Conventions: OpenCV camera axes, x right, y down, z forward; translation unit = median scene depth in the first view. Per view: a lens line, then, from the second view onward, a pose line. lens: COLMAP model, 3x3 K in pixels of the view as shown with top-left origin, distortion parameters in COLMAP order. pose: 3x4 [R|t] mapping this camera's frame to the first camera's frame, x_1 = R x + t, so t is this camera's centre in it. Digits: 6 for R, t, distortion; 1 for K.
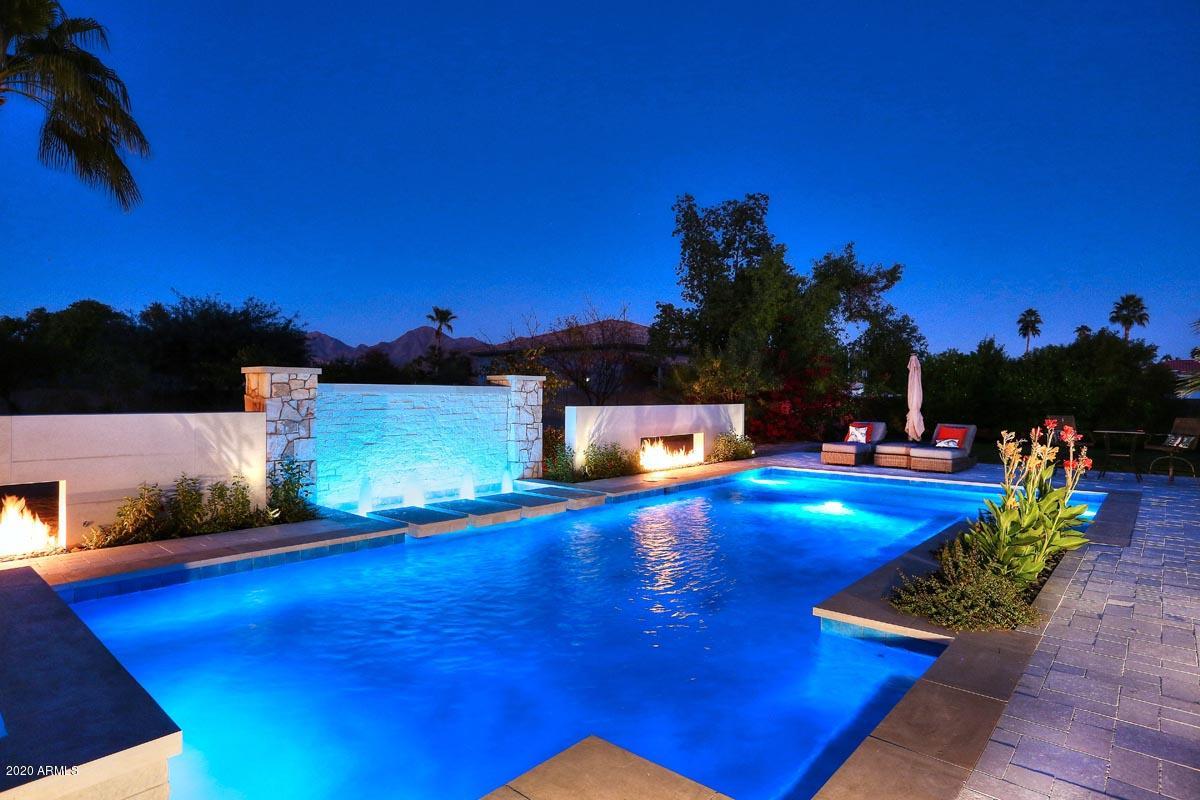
lens RADIAL K [[659.8, 0, 600.0], [0, 659.8, 400.0], [0, 0, 1]] dist [-0.051147, 0.001107]
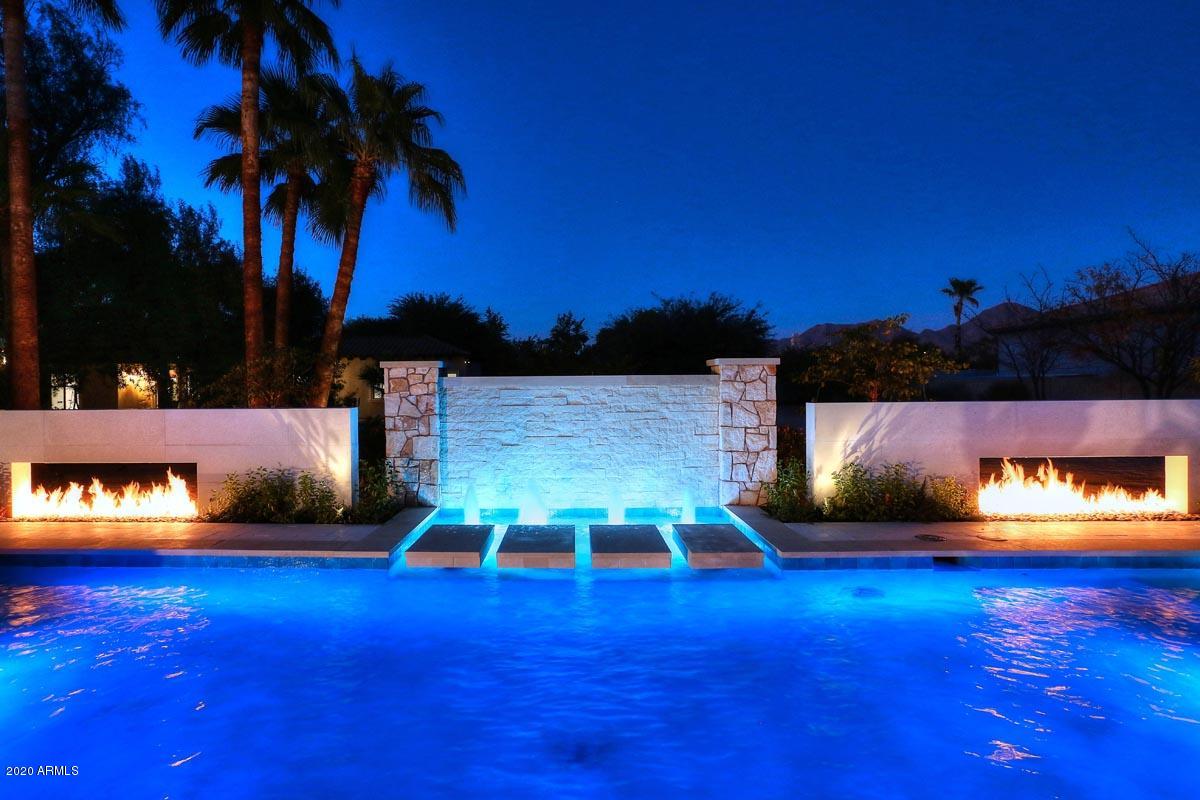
lens RADIAL K [[648.7, 0, 598.2], [0, 648.7, 388.1], [0, 0, 1]] dist [-0.020414, 0.001074]
pose [[0.631907, -0.008420, -0.774999, 0.327913], [0.006619, 0.999963, -0.005468, -0.002685], [0.775016, -0.001675, 0.631939, 0.452899]]
